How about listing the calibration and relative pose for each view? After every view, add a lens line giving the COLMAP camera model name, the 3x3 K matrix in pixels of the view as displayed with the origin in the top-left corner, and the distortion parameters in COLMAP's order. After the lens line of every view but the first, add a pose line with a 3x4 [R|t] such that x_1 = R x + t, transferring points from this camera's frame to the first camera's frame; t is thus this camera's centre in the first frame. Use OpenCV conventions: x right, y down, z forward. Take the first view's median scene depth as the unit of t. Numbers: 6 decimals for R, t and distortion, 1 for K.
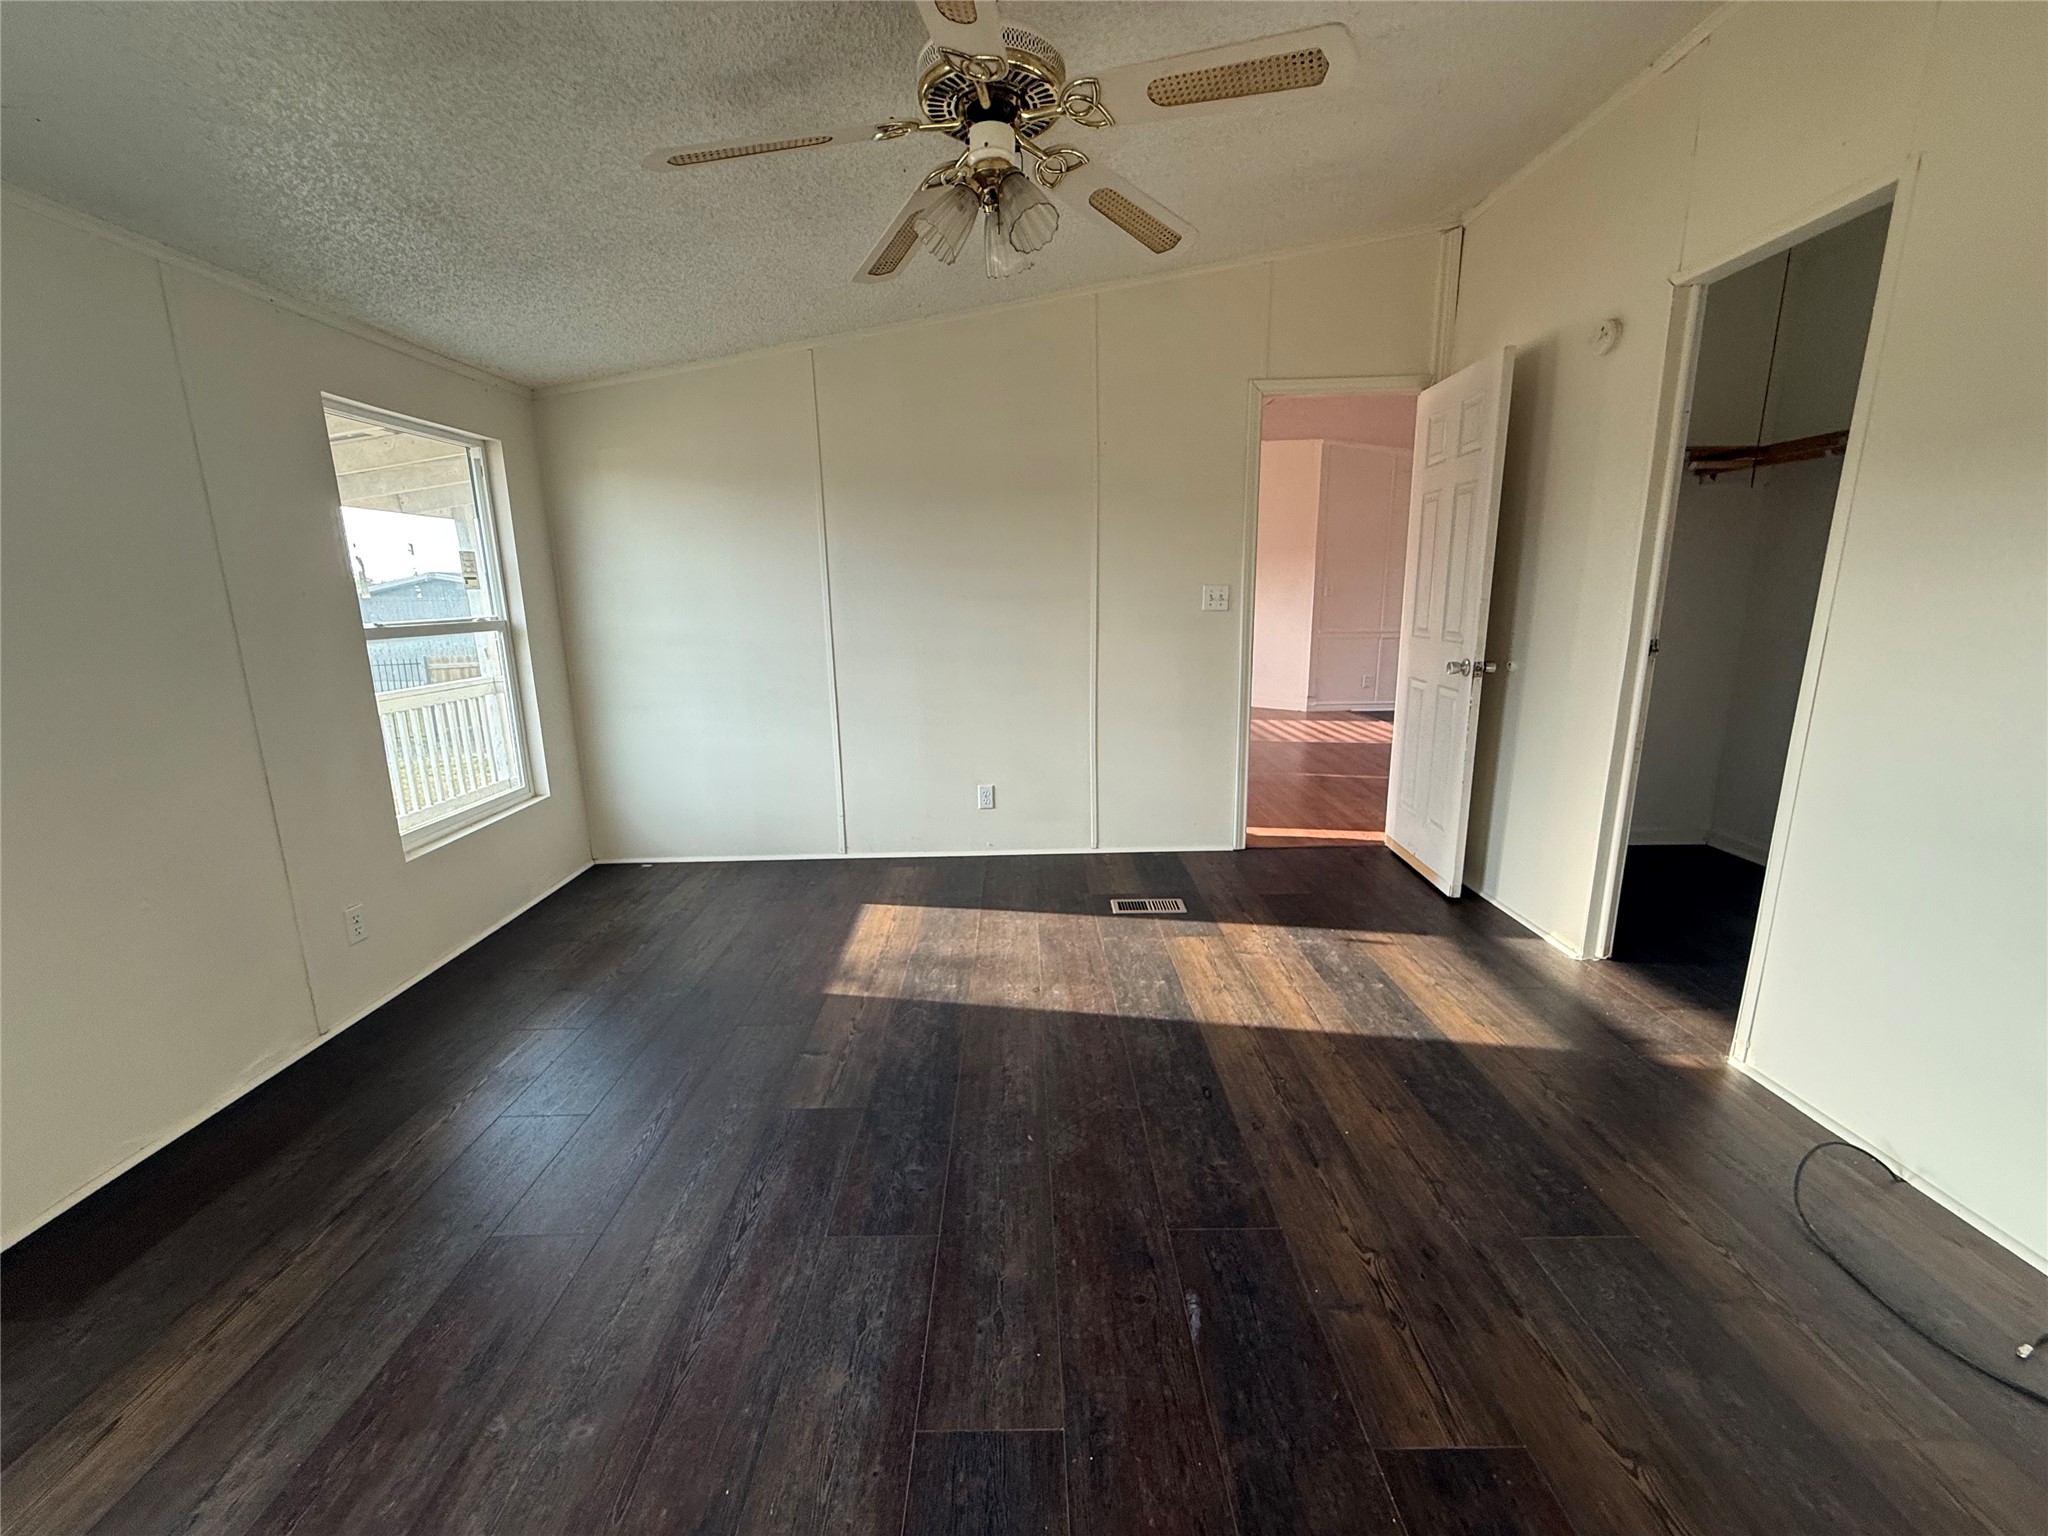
lens RADIAL K [[825.6, 0, 1018.9], [0, 825.6, 769.9], [0, 0, 1]] dist [0.003654, 0.000361]
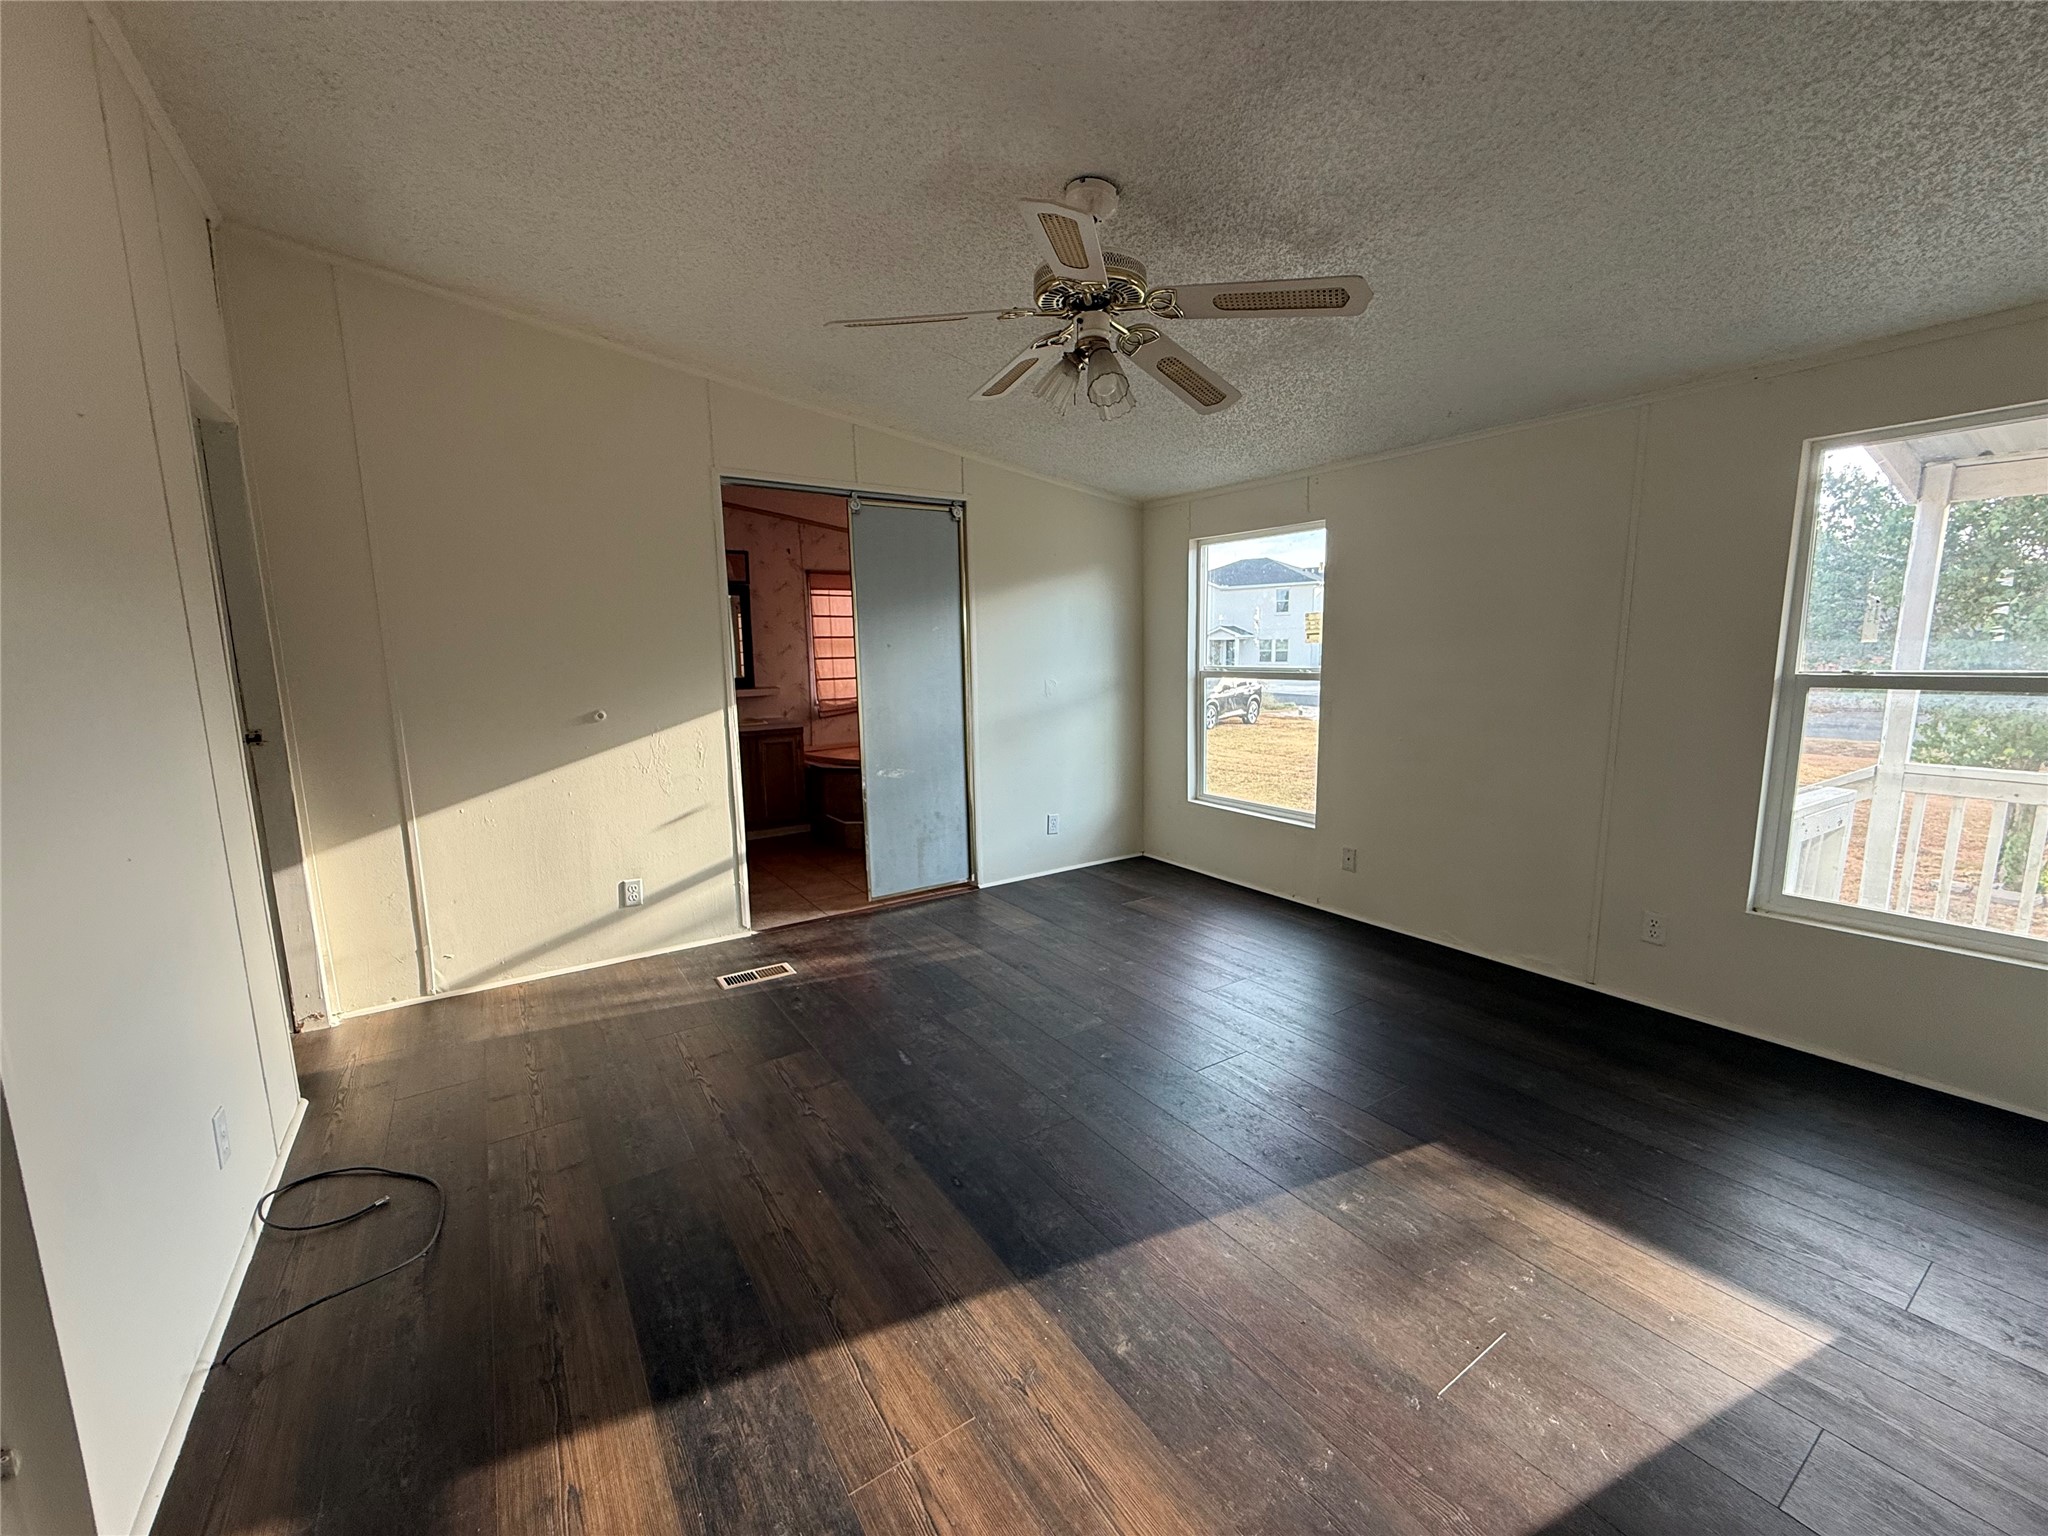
lens RADIAL K [[825.6, 0, 1018.9], [0, 825.6, 769.9], [0, 0, 1]] dist [0.003654, 0.000361]
pose [[-0.832867, 0.114013, -0.541602, 0.552103], [-0.086963, 0.939441, 0.331493, -0.338842], [0.546598, 0.323189, -0.772515, 1.413608]]
